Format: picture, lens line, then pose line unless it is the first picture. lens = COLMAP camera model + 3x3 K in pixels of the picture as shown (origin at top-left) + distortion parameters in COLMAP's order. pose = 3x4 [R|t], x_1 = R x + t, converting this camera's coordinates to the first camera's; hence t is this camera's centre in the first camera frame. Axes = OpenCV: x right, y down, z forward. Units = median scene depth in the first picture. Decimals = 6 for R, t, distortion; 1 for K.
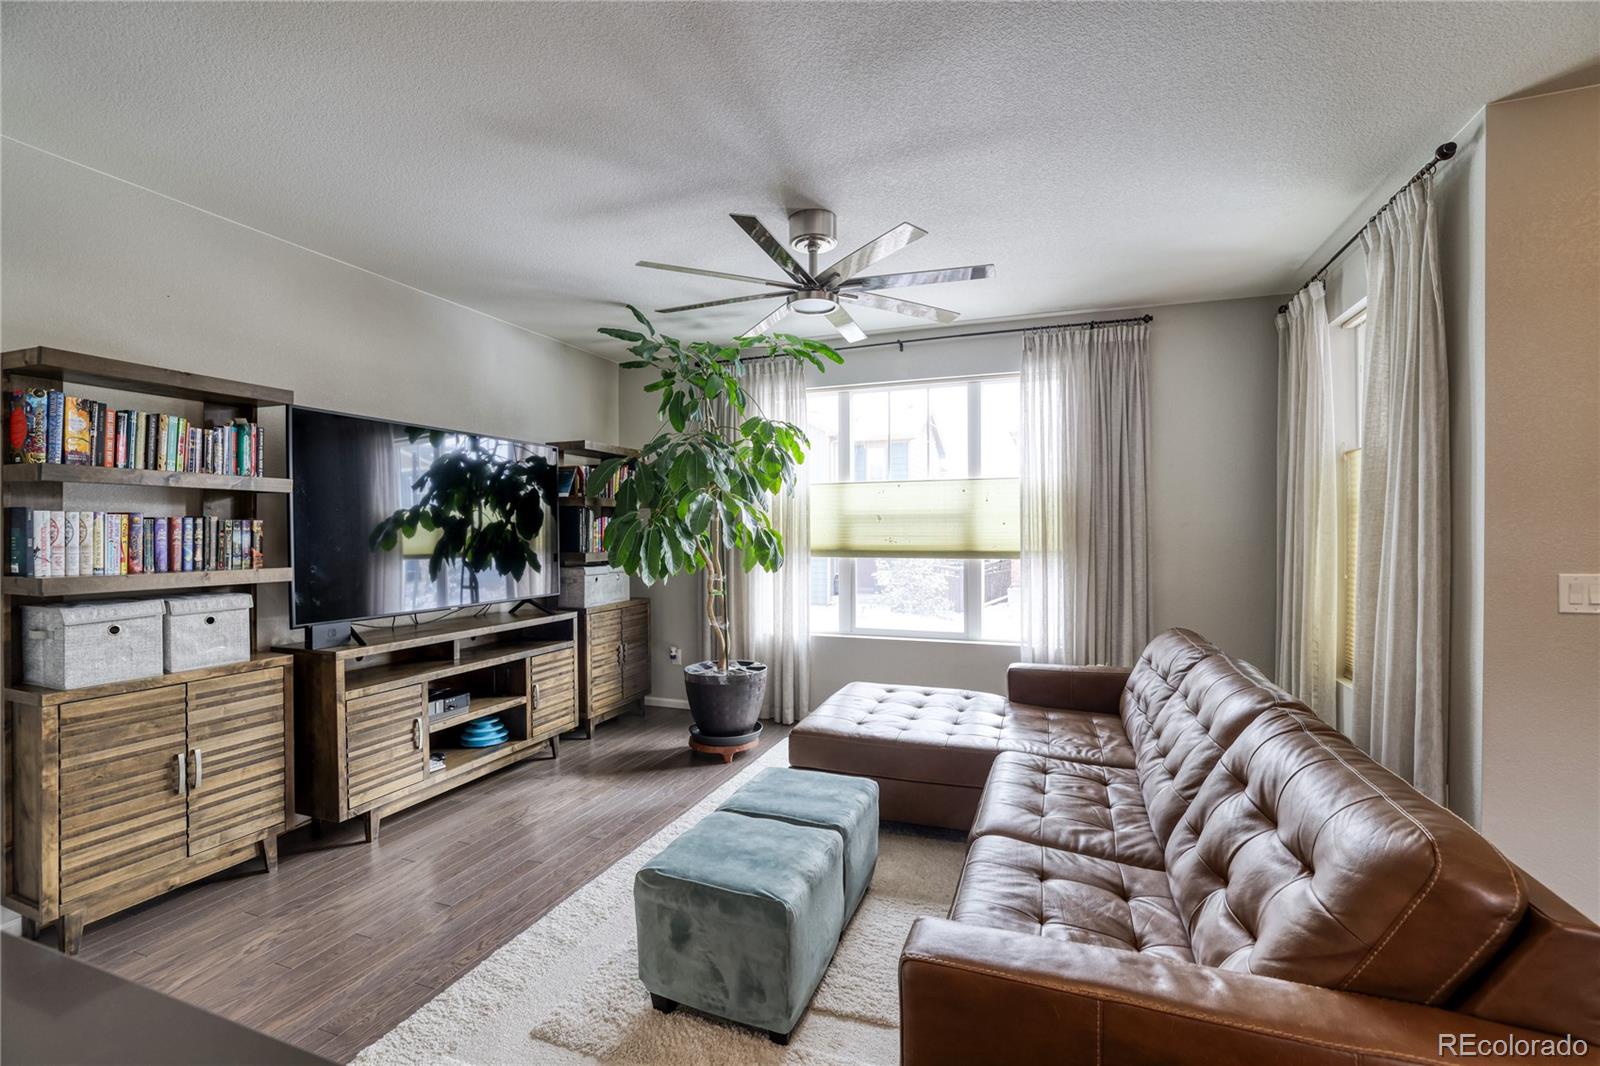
lens RADIAL K [[692.0, 0, 796.0], [0, 692.0, 539.1], [0, 0, 1]] dist [-0.039648, 0.011273]
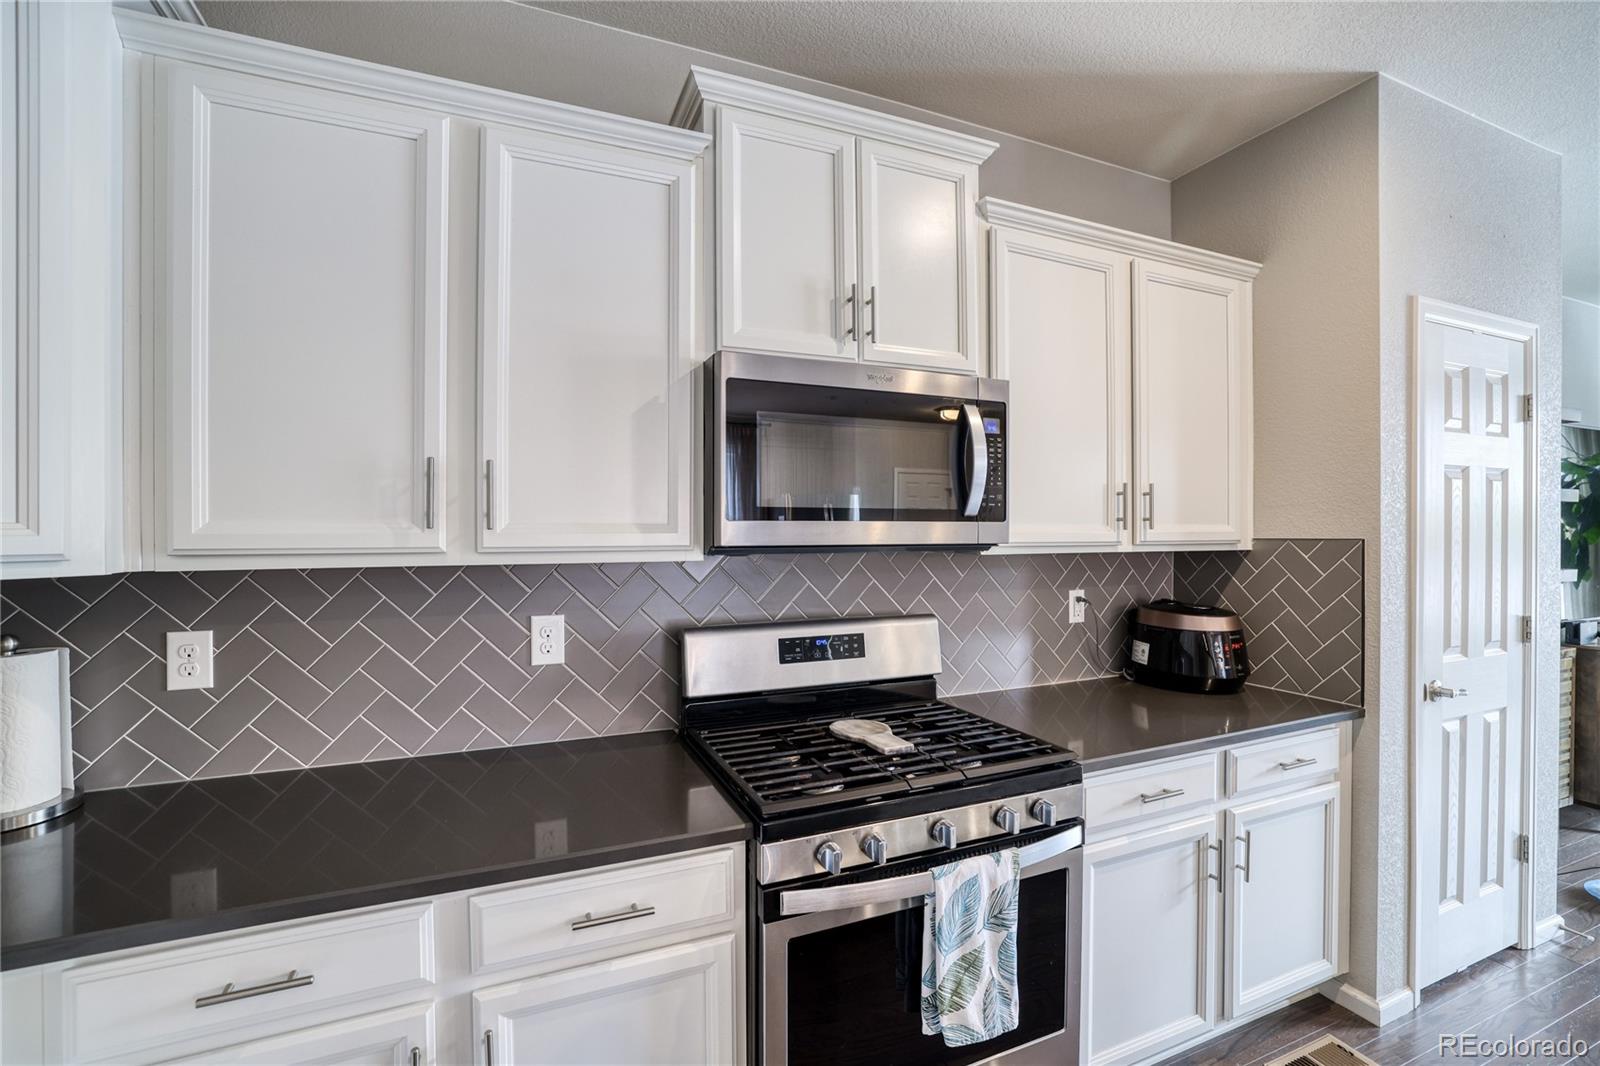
lens RADIAL K [[692.0, 0, 800.2], [0, 692.0, 533.5], [0, 0, 1]] dist [-0.039648, 0.011273]
pose [[0.692021, 0.005512, -0.721857, -0.632628], [-0.009204, 0.999957, -0.001189, -0.002818], [0.721819, 0.007467, 0.692042, -0.521490]]
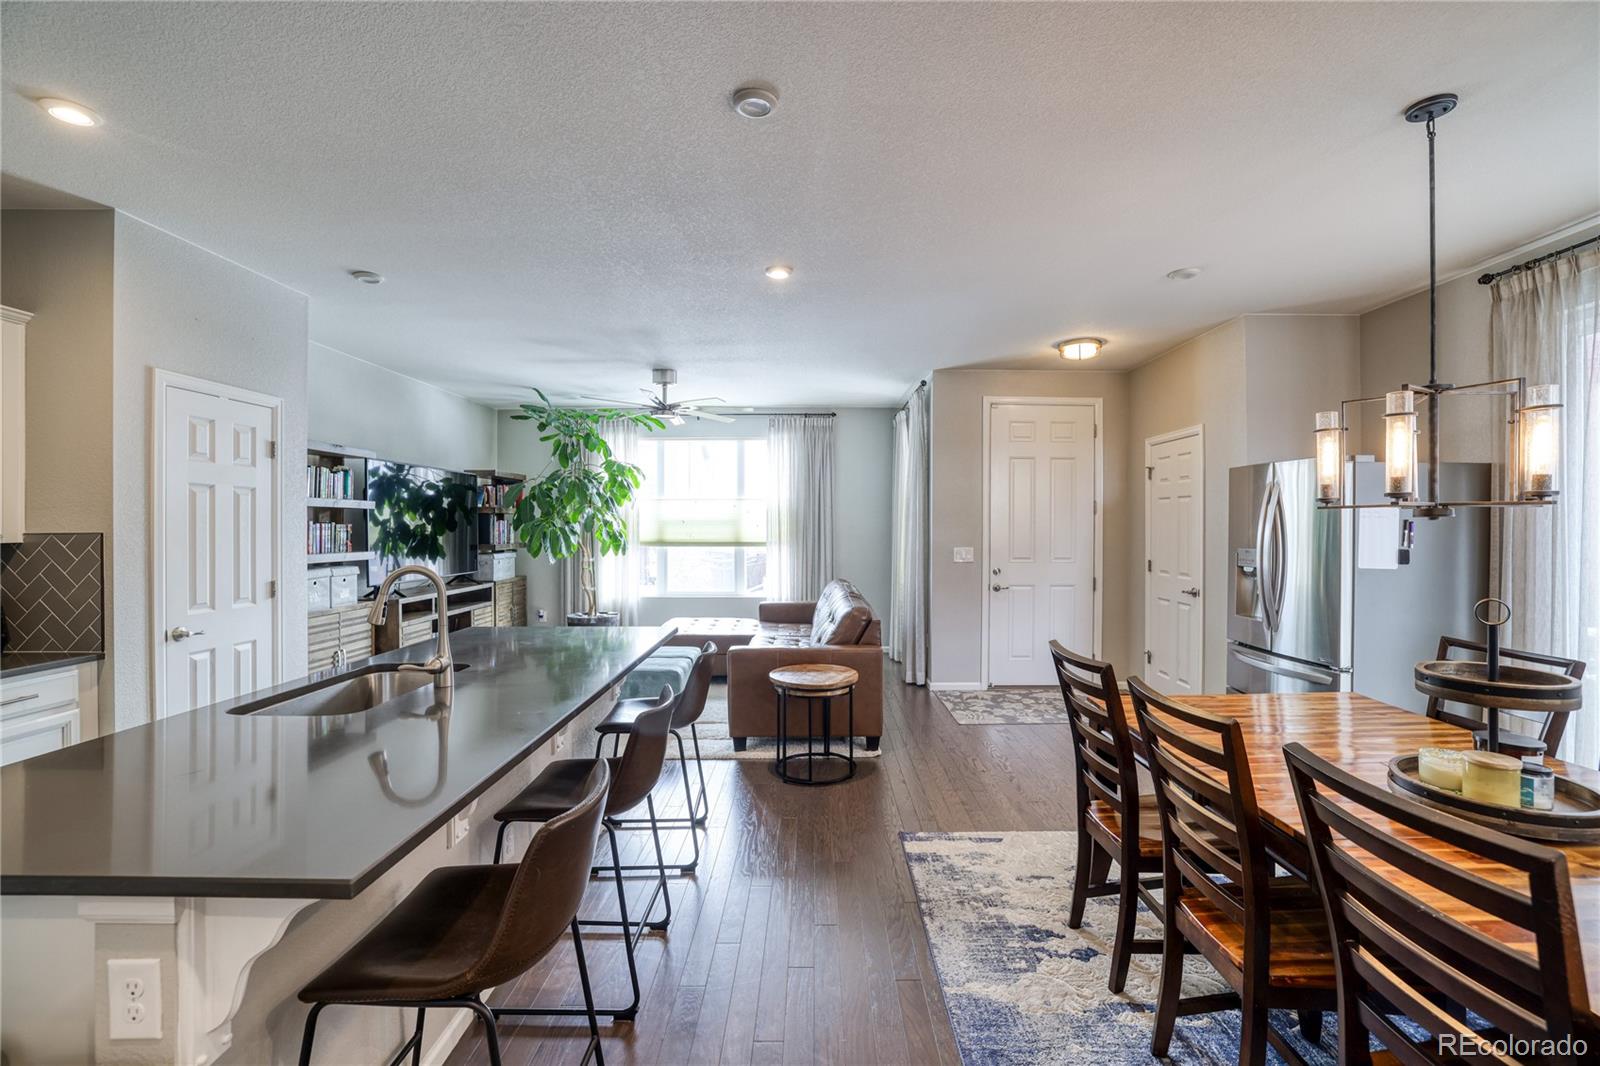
lens RADIAL K [[692.0, 0, 808.1], [0, 692.0, 527.5], [0, 0, 1]] dist [-0.039648, 0.011273]
pose [[0.934981, 0.001943, 0.354691, -0.238066], [0.001978, 0.999941, -0.010690, 0.000254], [-0.354691, 0.010697, 0.934922, -0.814341]]
